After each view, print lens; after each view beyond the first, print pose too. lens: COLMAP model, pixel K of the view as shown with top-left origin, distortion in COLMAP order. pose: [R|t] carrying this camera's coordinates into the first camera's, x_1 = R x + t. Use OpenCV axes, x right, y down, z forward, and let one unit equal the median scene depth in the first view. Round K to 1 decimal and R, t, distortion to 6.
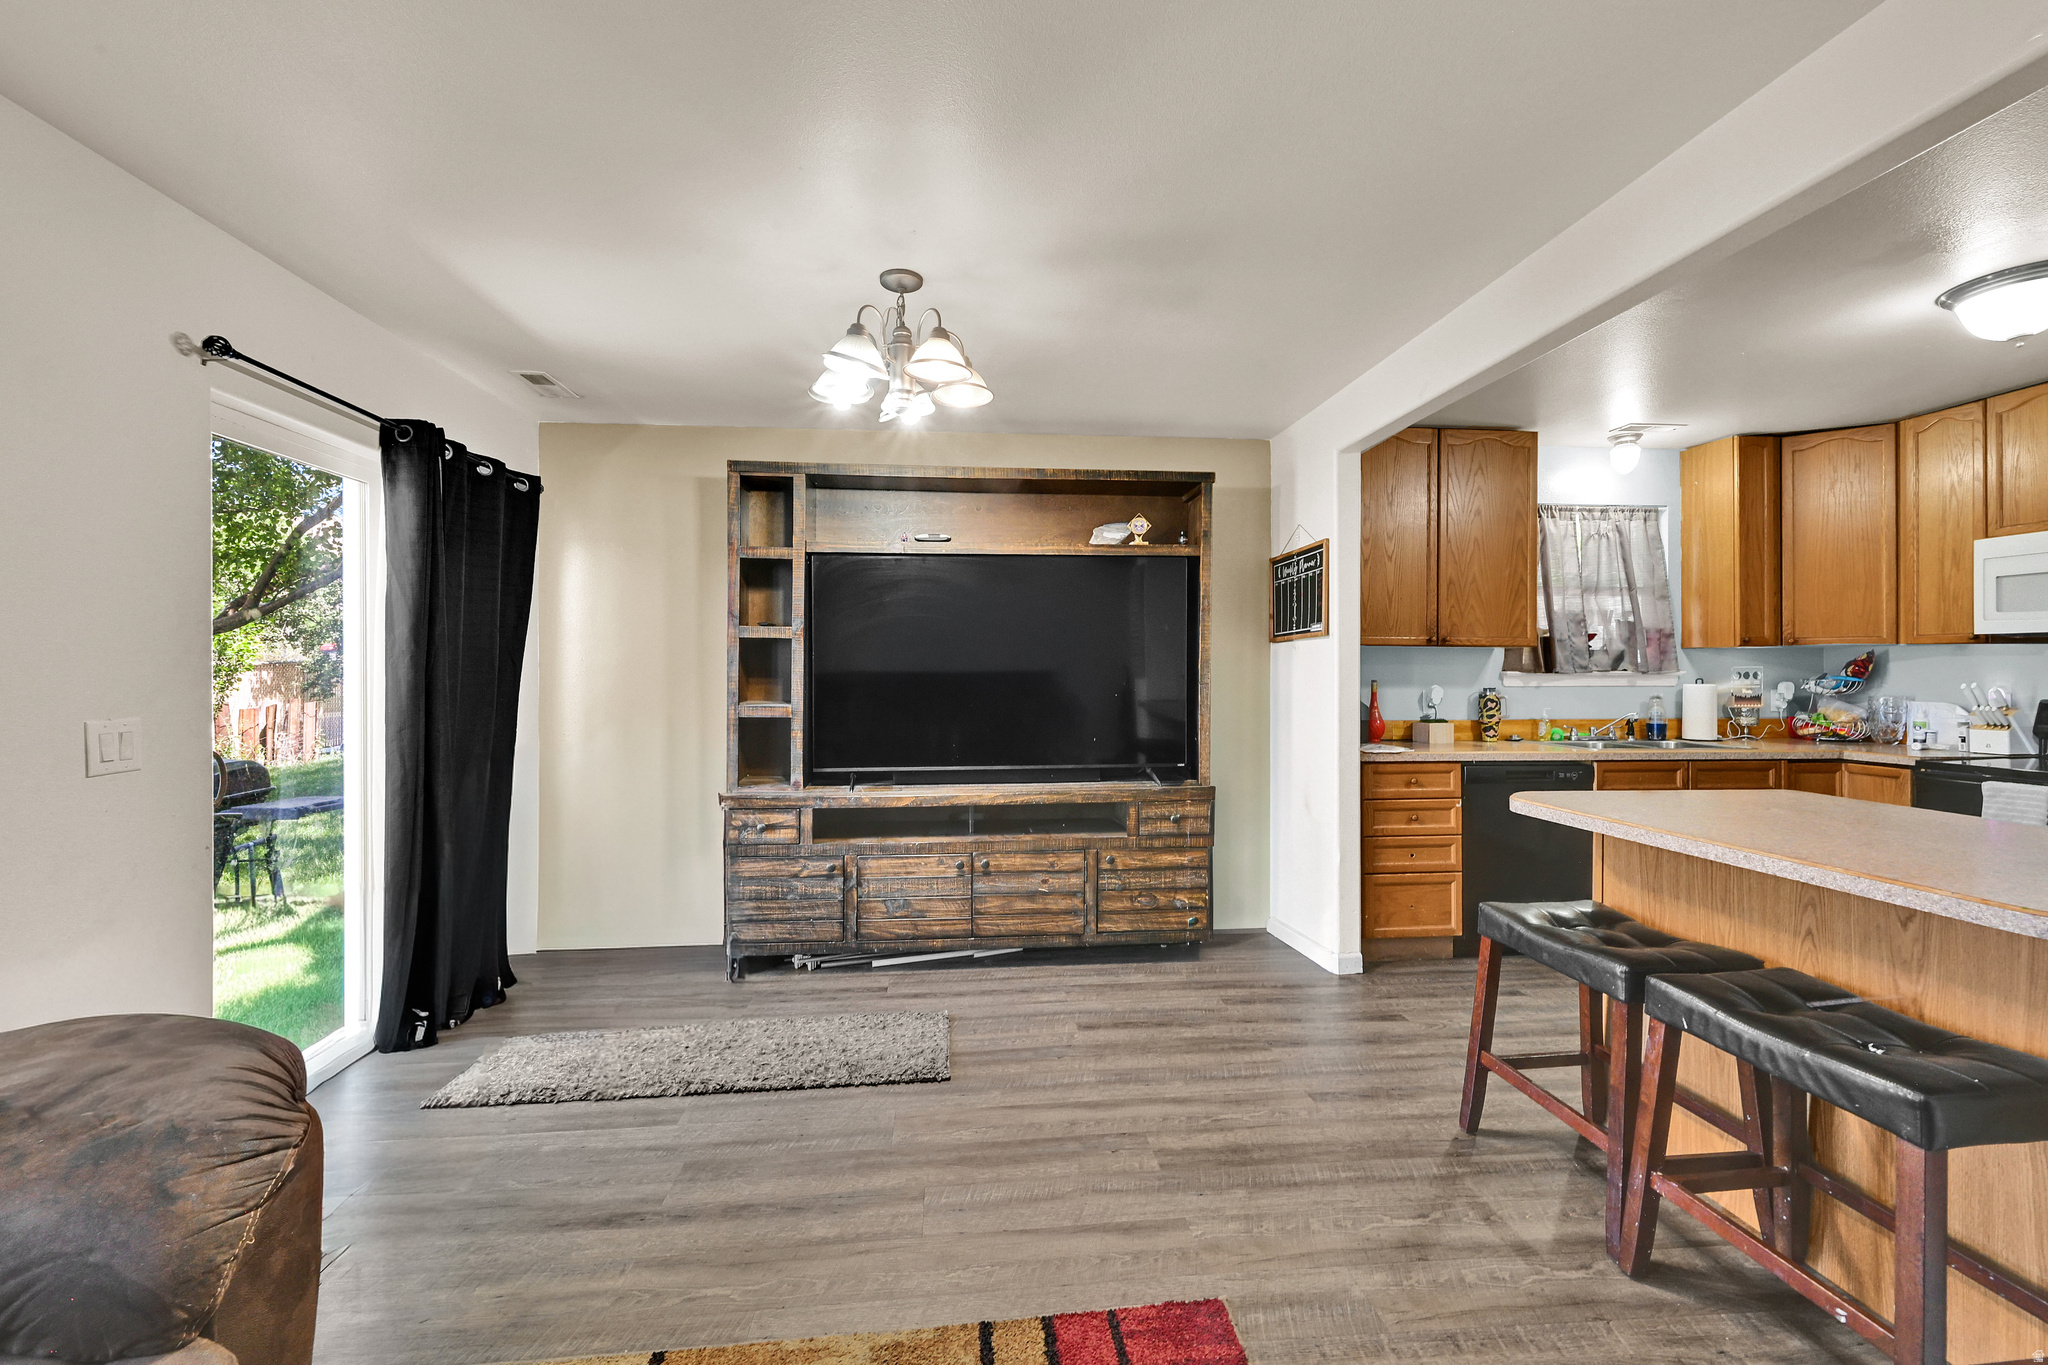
lens RADIAL K [[846.7, 0, 1021.5], [0, 846.7, 685.2], [0, 0, 1]] dist [0.003110, 0.000085]
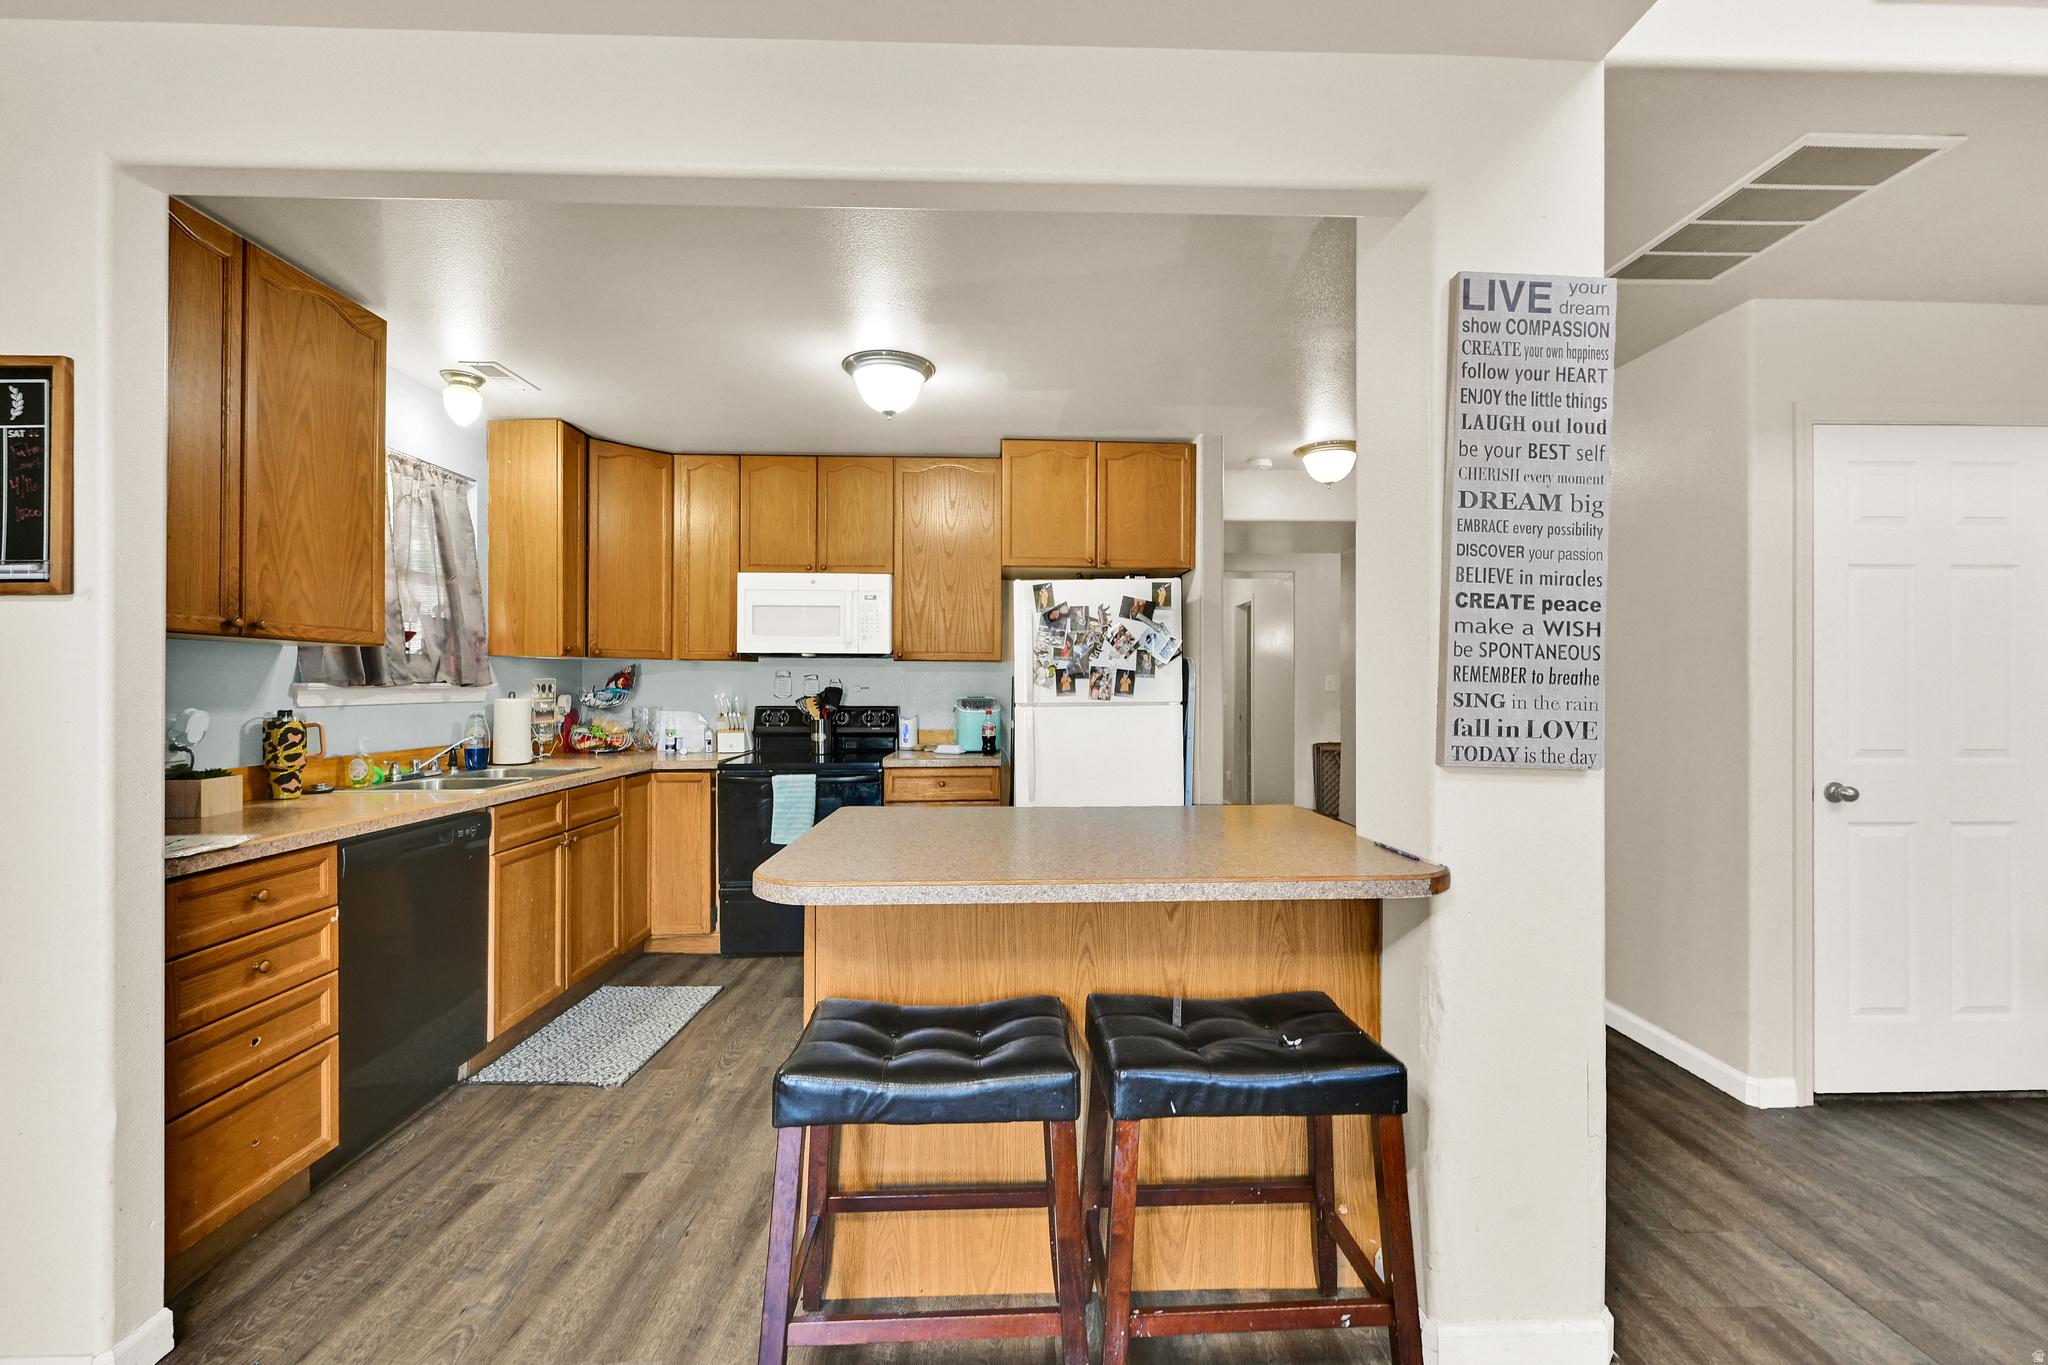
lens RADIAL K [[846.7, 0, 1021.5], [0, 846.7, 685.2], [0, 0, 1]] dist [0.003110, 0.000085]
pose [[0.058836, 0.000119, 0.998268, -0.023130], [0.015285, 0.999883, -0.001020, -0.006335], [-0.998151, 0.015318, 0.058827, 0.455706]]
